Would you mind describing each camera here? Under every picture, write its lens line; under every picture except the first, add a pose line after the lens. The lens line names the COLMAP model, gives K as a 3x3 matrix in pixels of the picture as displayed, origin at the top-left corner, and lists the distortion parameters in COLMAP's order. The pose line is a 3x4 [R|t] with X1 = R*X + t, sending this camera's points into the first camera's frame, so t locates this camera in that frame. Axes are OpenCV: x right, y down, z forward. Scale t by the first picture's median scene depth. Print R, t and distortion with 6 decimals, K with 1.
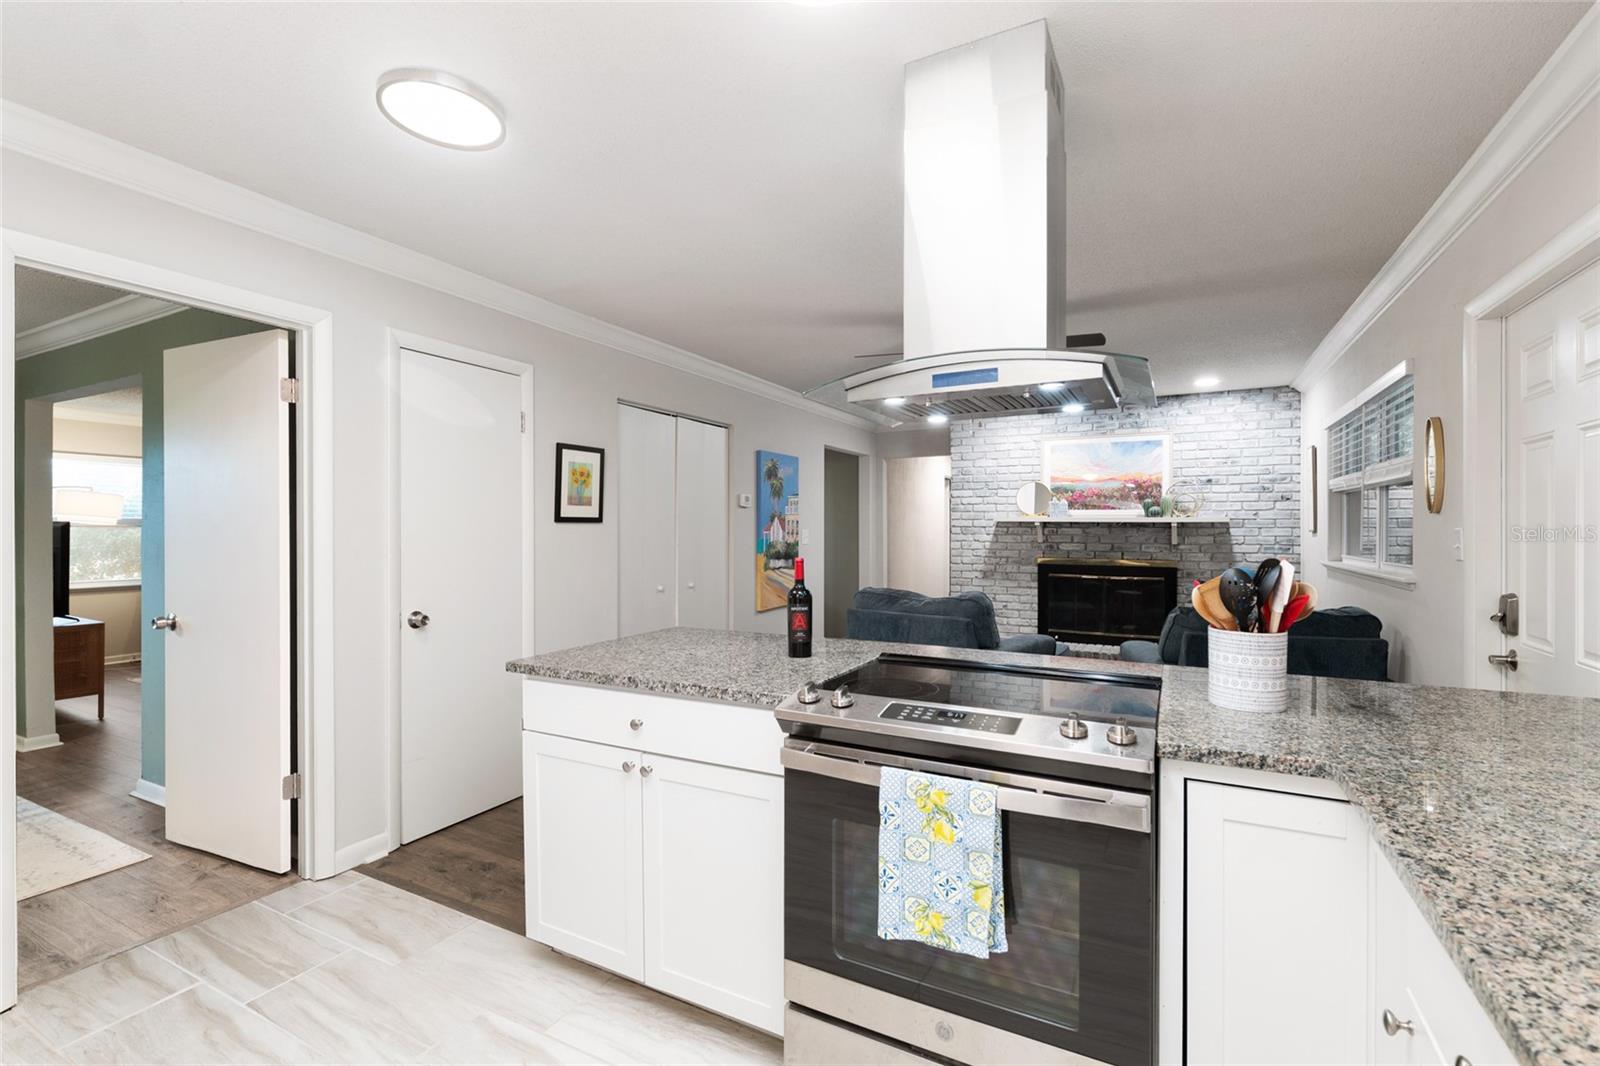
lens RADIAL K [[708.0, 0, 795.4], [0, 708.0, 534.2], [0, 0, 1]] dist [0.000625, -0.001832]
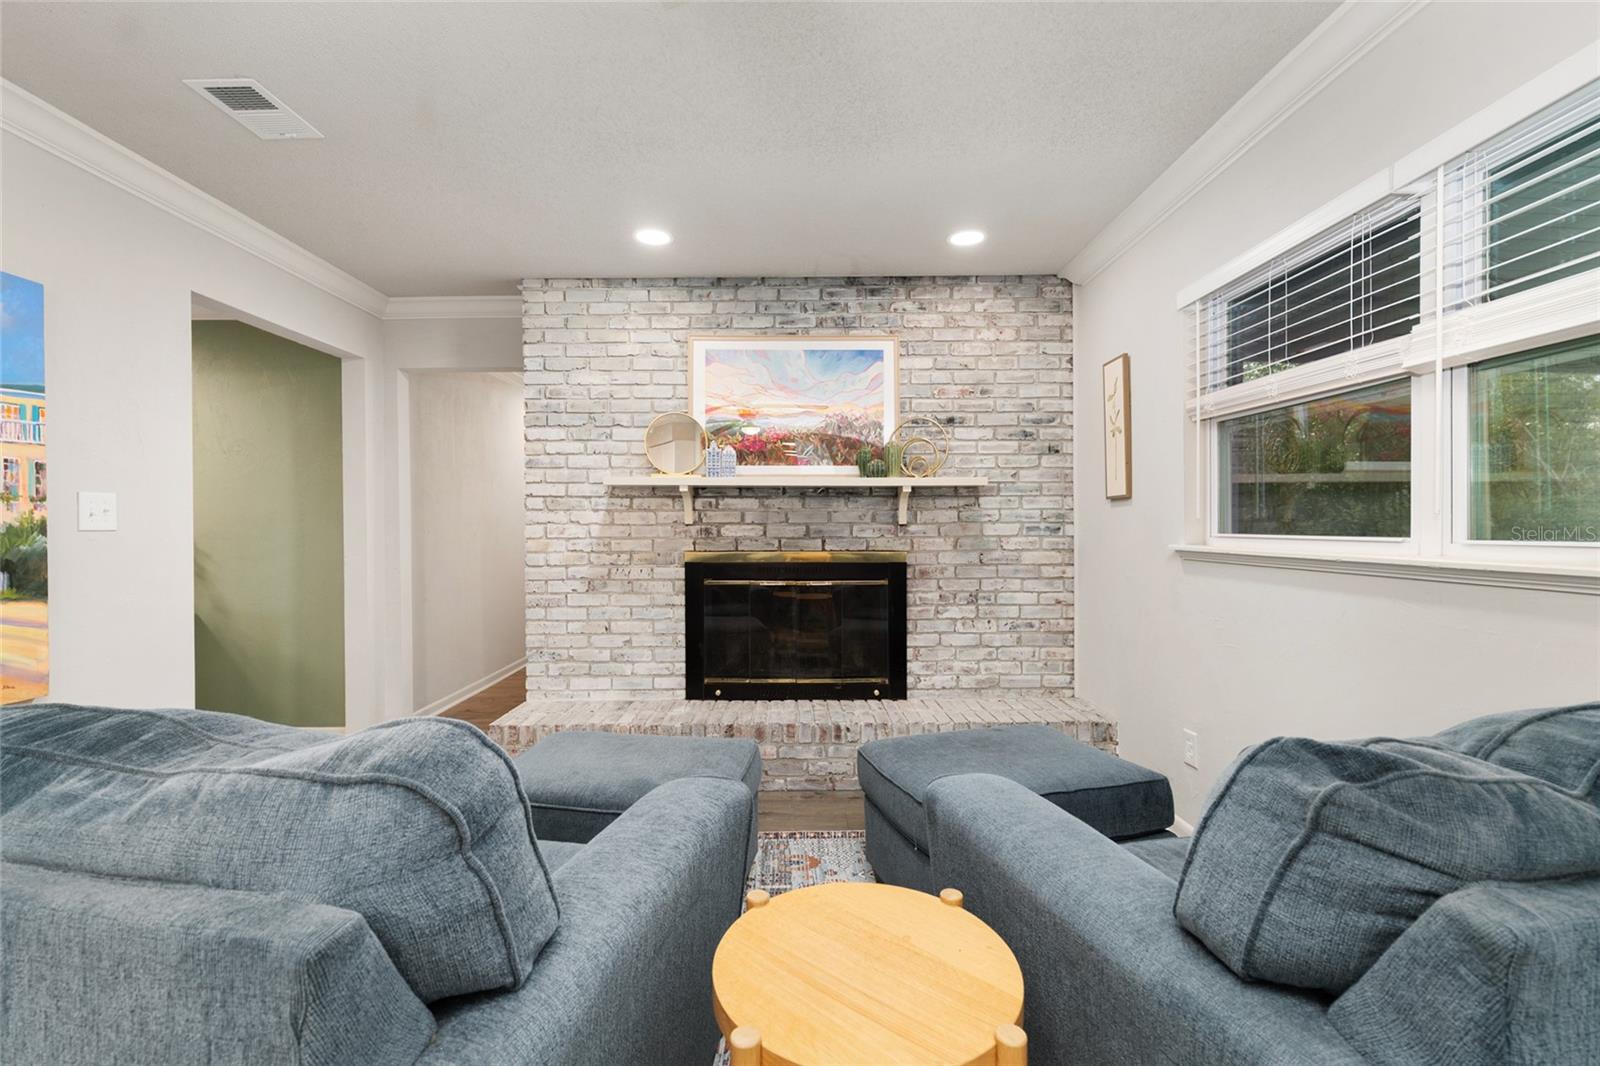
lens RADIAL K [[732.1, 0, 803.0], [0, 732.1, 528.4], [0, 0, 1]] dist [0.002816, 0.001022]
pose [[0.875156, -0.007717, 0.483779, 0.161193], [0.008311, 0.999965, 0.000917, 0.016793], [-0.483769, 0.003218, 0.875190, 0.499954]]
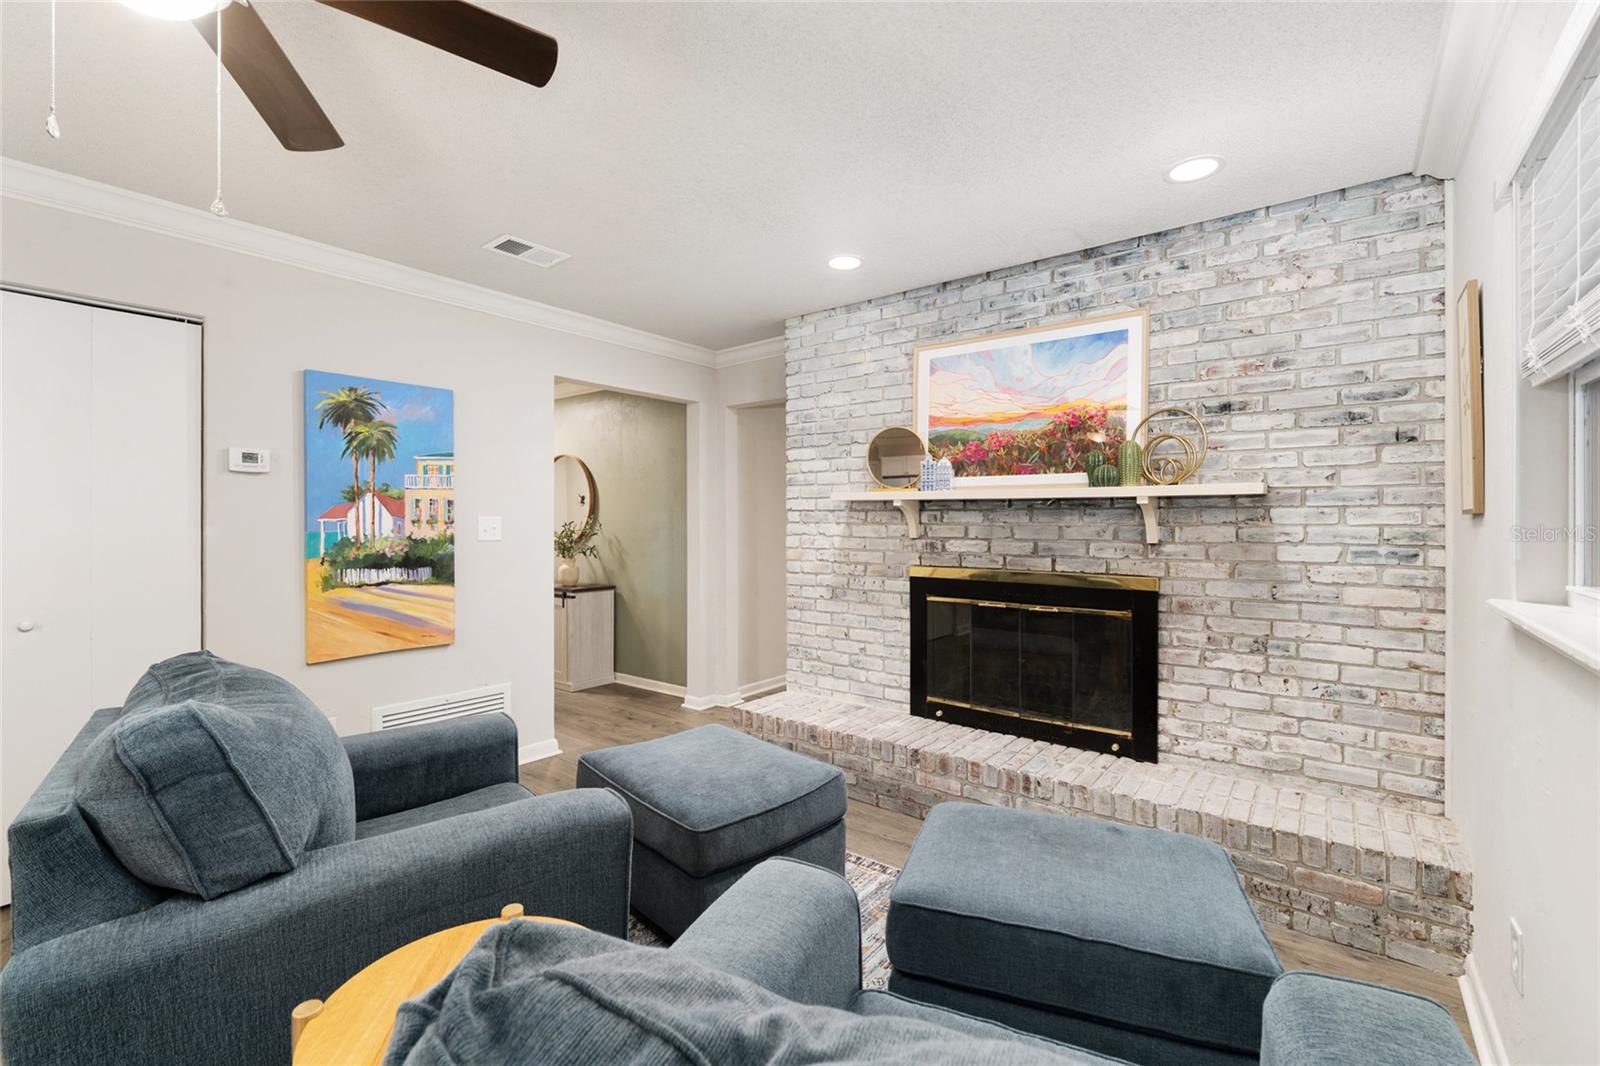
lens RADIAL K [[708.0, 0, 778.3], [0, 708.0, 522.5], [0, 0, 1]] dist [0.000625, -0.001832]
pose [[0.984370, -0.002137, -0.176100, 0.373181], [0.001682, 0.999995, -0.002734, 0.001174], [0.176105, 0.002395, 0.984368, 0.485385]]
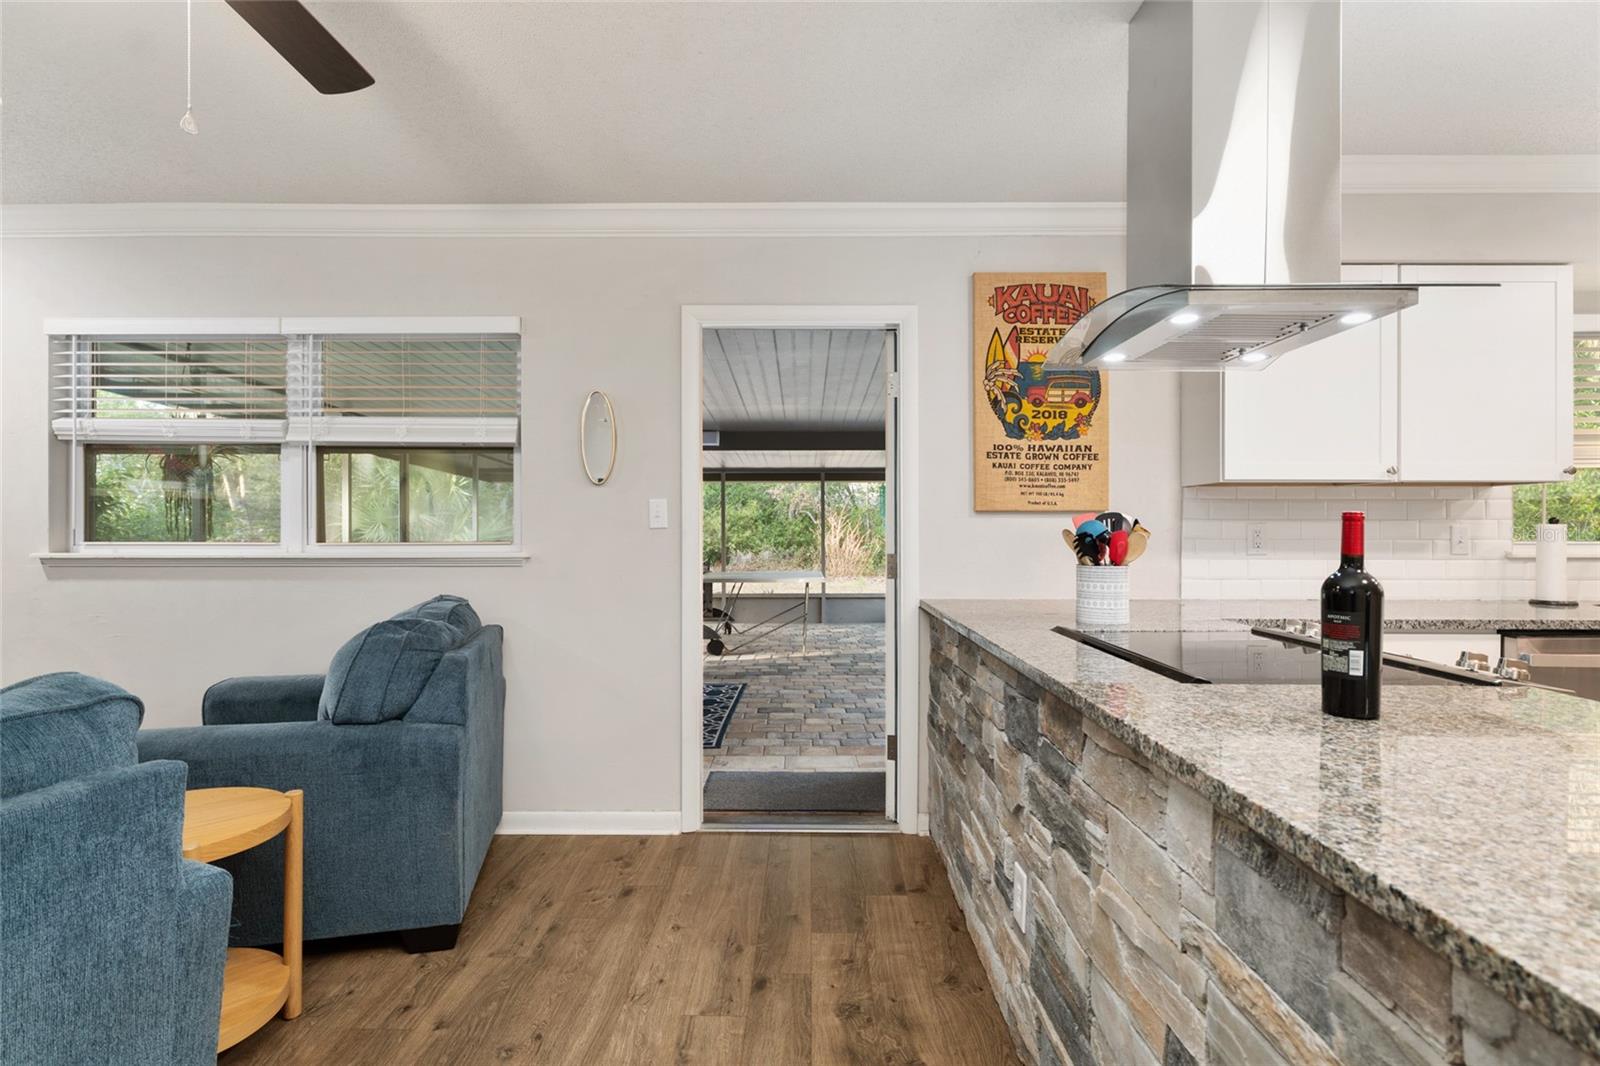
lens RADIAL K [[782.9, 0, 798.7], [0, 782.9, 531.4], [0, 0, 1]] dist [-0.002828, -0.000180]
pose [[-0.458986, -0.001668, 0.888442, -0.109686], [0.005854, 0.999971, 0.004902, 0.015442], [-0.888424, 0.007451, -0.458963, 0.575712]]
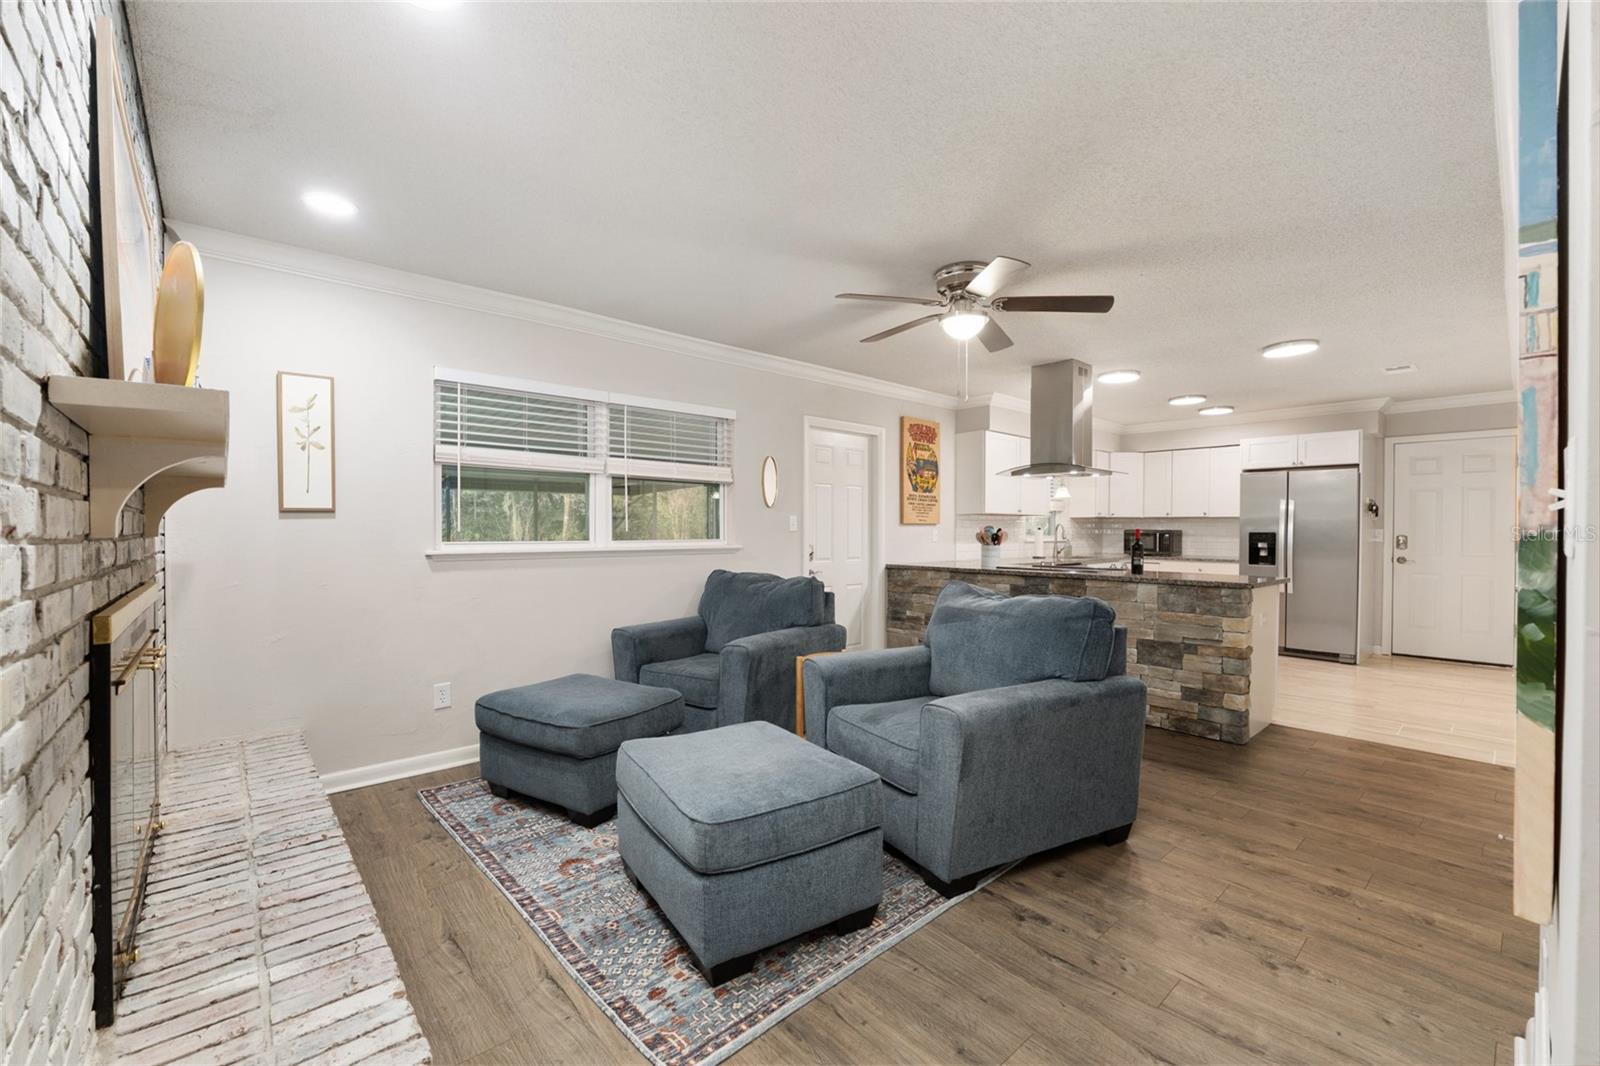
lens RADIAL K [[668.0, 0, 788.5], [0, 668.0, 536.9], [0, 0, 1]] dist [-0.016078, 0.001070]
pose [[-0.936828, -0.006072, 0.349737, 0.107641], [0.000201, 0.999840, 0.017897, 0.007513], [-0.349790, 0.016837, -0.936677, 1.206215]]
